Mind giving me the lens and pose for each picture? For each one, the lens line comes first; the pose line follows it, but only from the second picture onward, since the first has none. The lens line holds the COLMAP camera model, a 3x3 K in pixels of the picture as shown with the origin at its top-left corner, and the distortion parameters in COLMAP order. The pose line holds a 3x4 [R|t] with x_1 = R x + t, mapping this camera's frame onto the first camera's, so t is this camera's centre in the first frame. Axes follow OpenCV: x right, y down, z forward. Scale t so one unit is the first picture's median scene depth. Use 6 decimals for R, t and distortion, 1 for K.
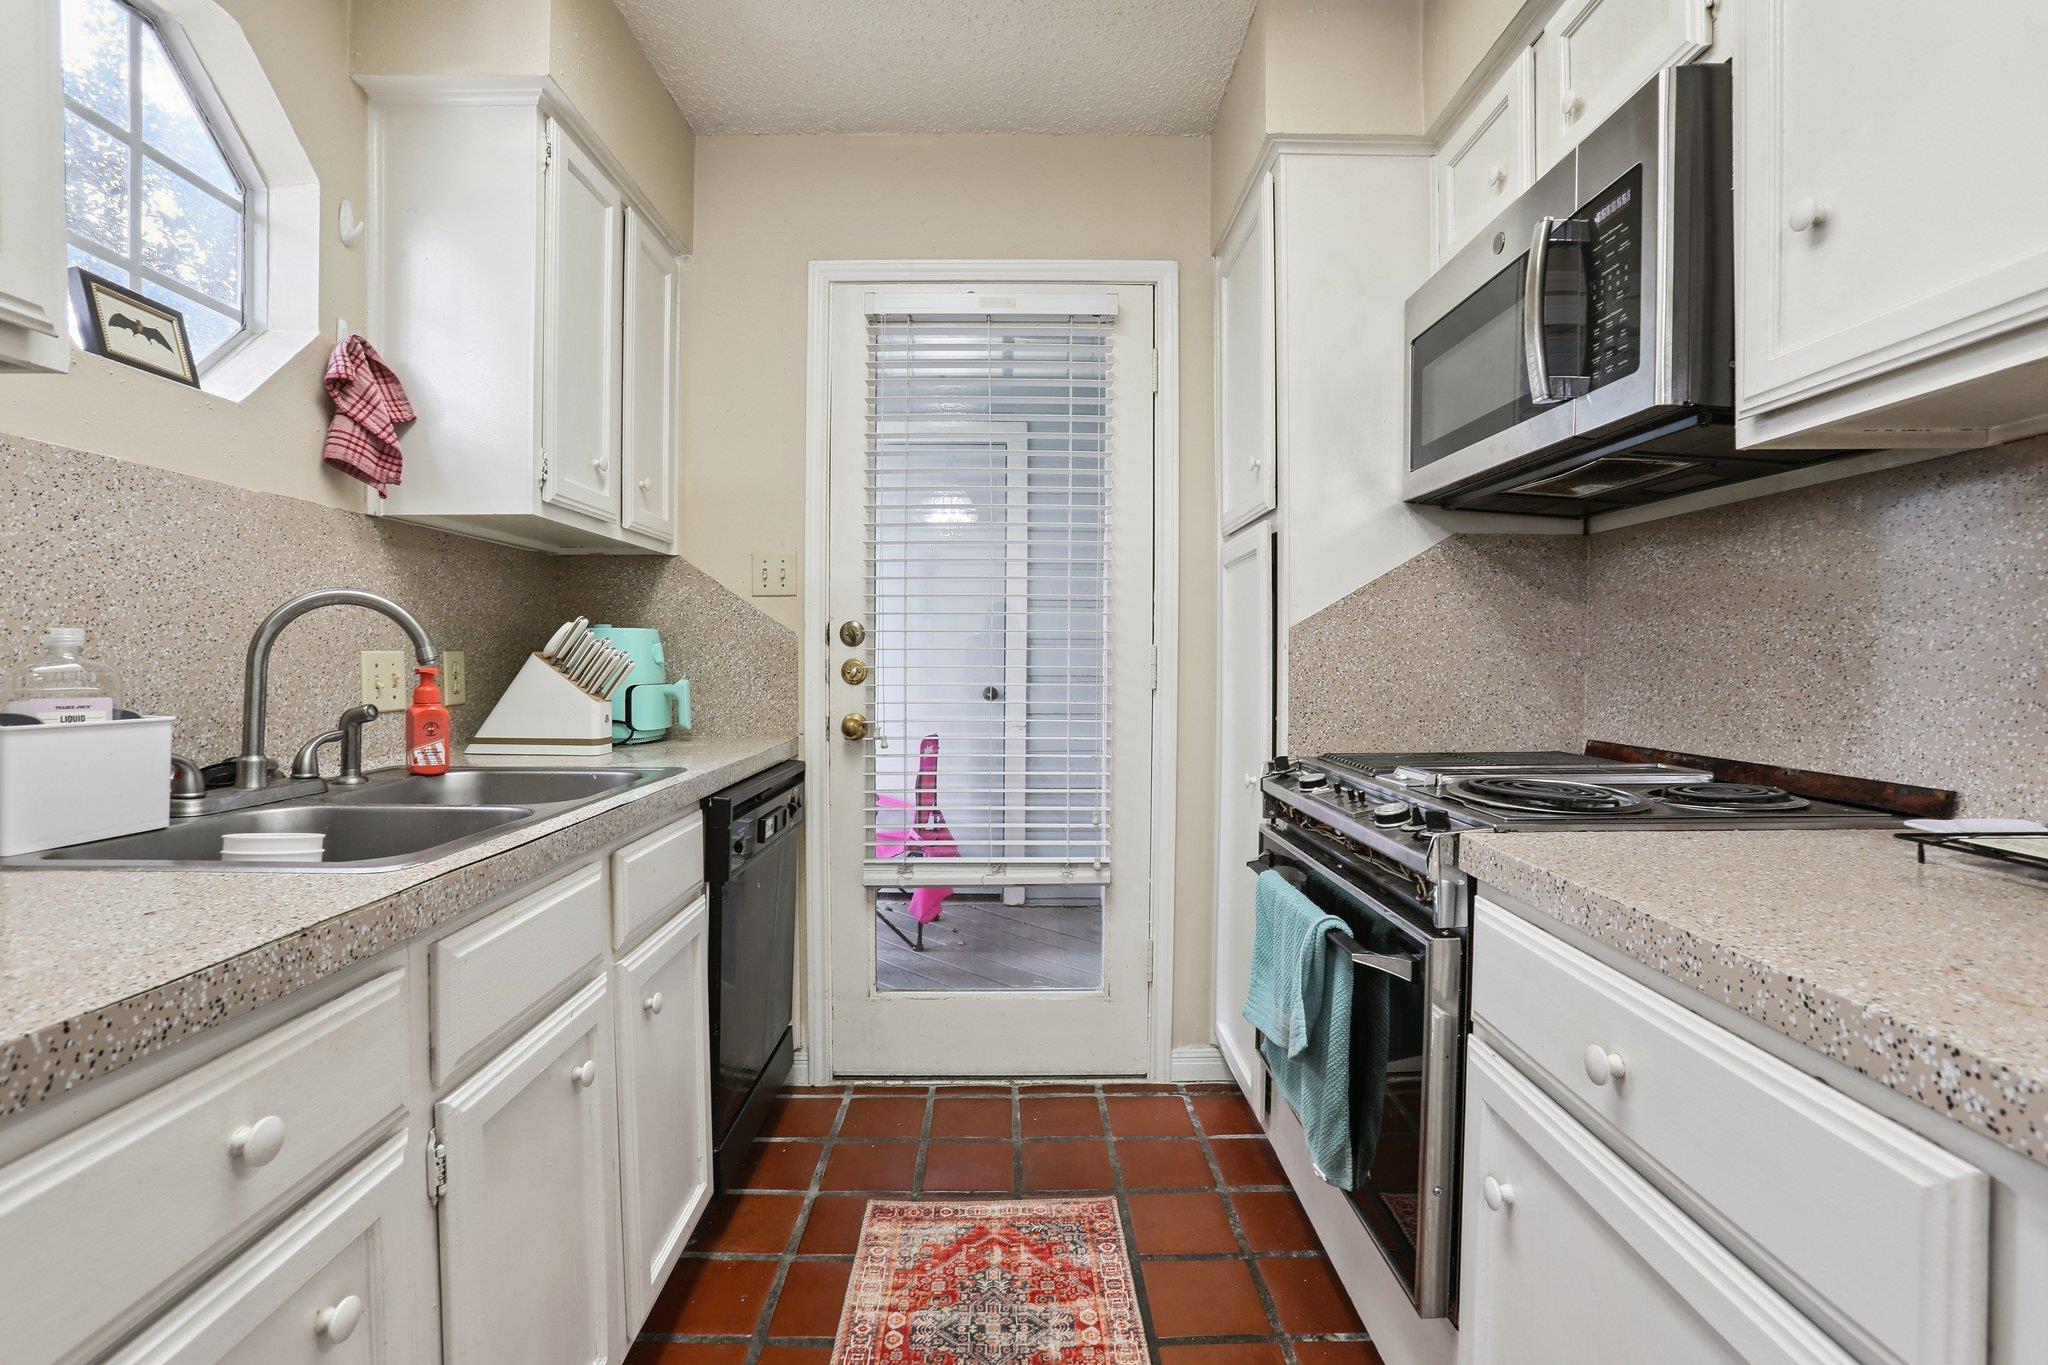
lens RADIAL K [[907.8, 0, 987.4], [0, 907.8, 681.5], [0, 0, 1]] dist [-0.078592, 0.033917]
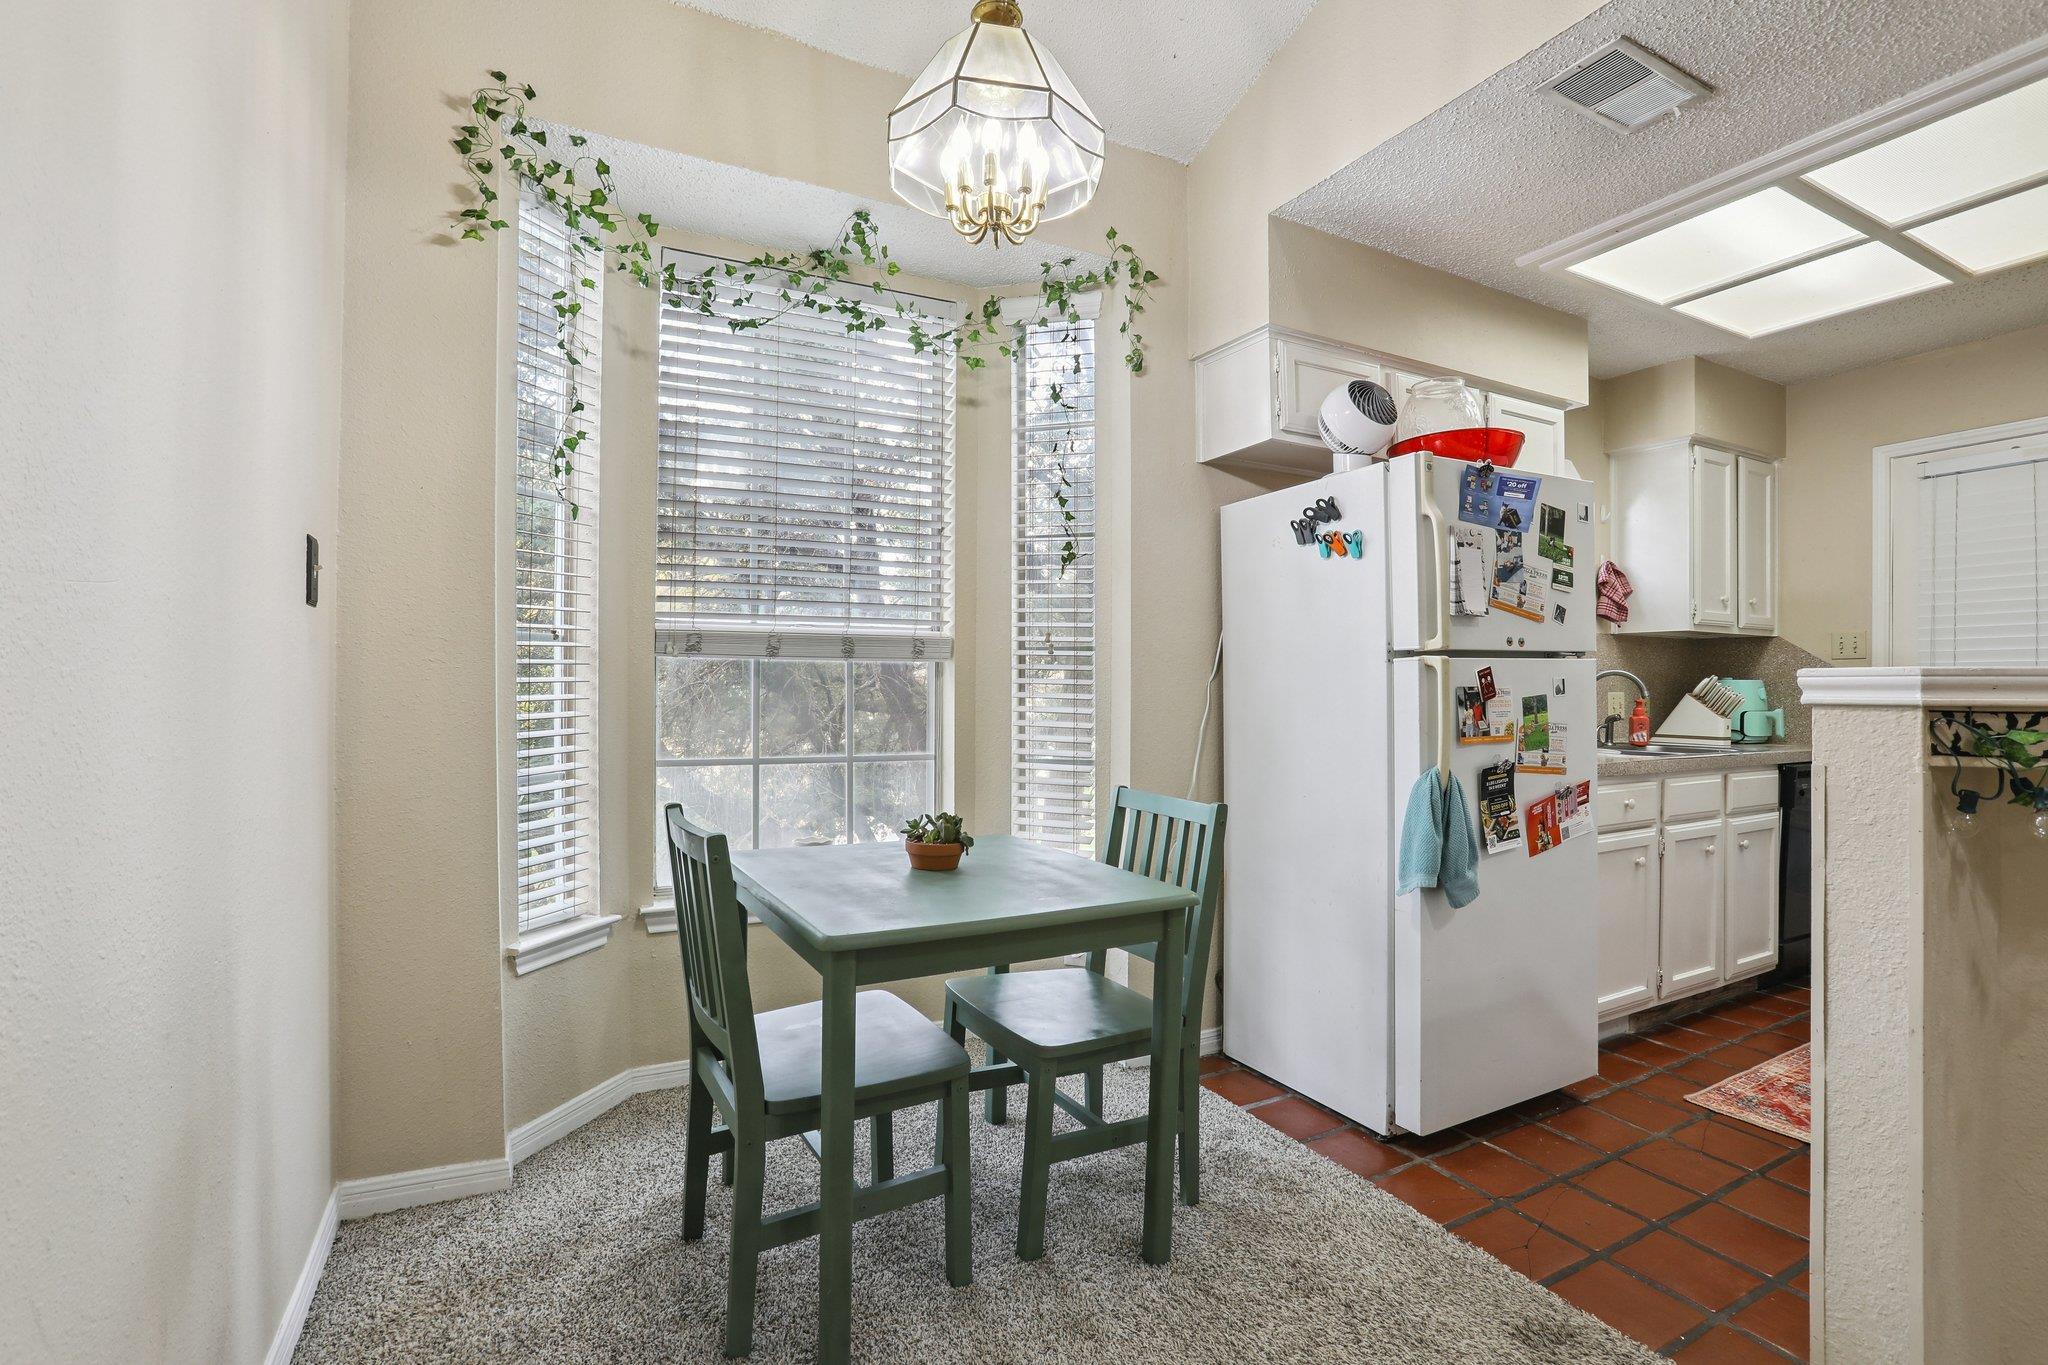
lens RADIAL K [[942.6, 0, 1011.8], [0, 942.6, 680.2], [0, 0, 1]] dist [-0.085364, 0.040807]
pose [[0.469248, -0.003319, -0.883060, 0.708628], [-0.030244, 0.999346, -0.019828, 0.030165], [0.882548, 0.036012, 0.468841, -1.572731]]
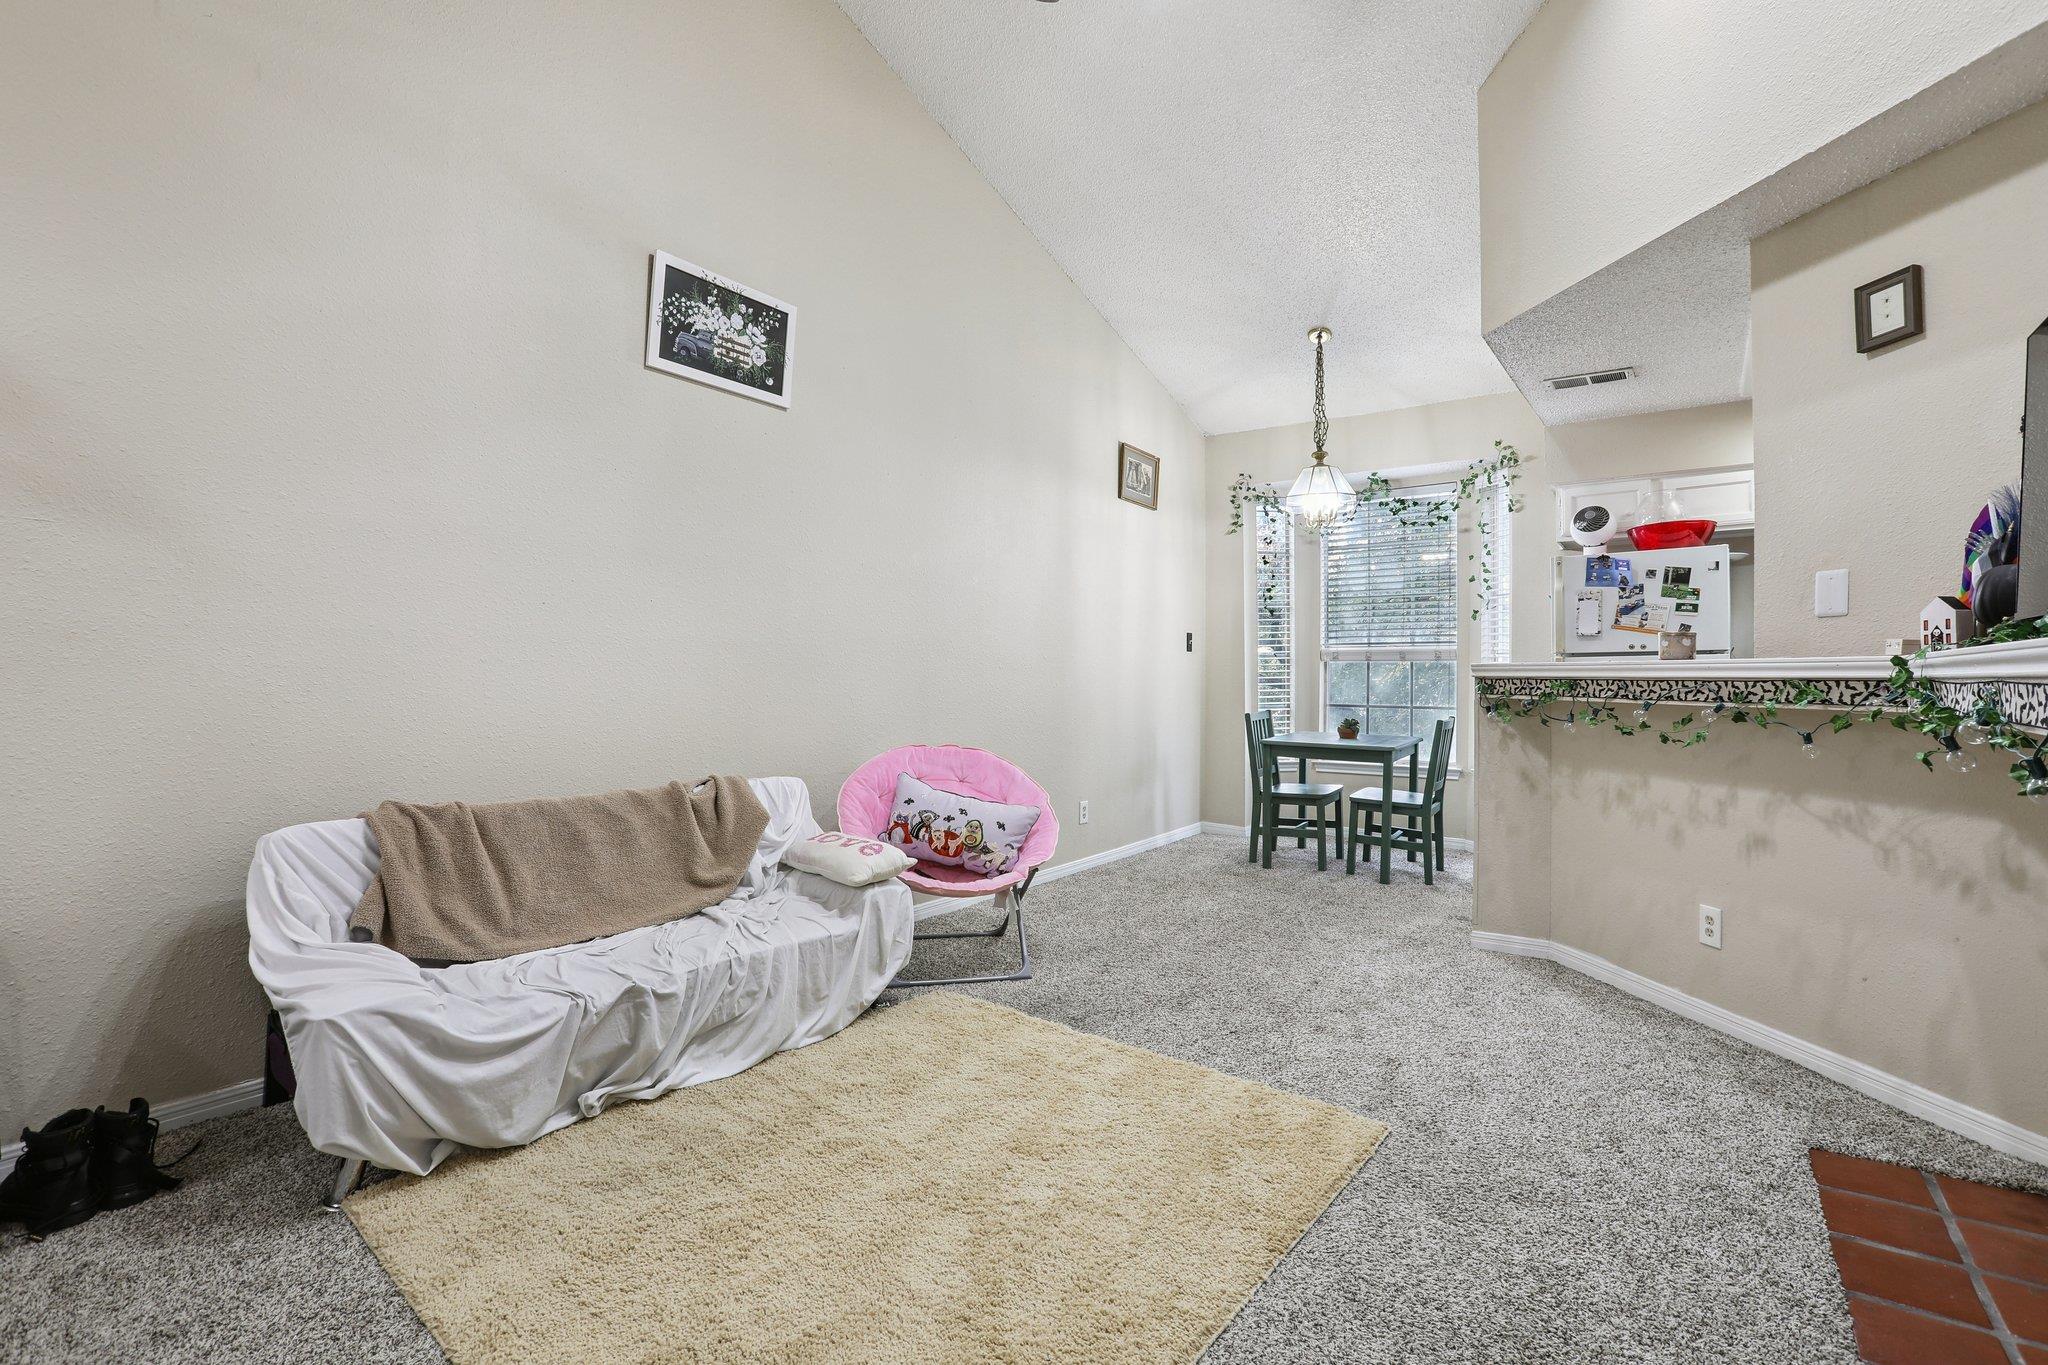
lens RADIAL K [[942.6, 0, 1011.8], [0, 942.6, 680.2], [0, 0, 1]] dist [-0.085364, 0.040807]
pose [[-0.599903, 0.000781, -0.800072, 3.062708], [-0.026486, 0.999432, 0.020835, 0.004486], [0.799634, 0.033689, -0.599541, 0.005869]]
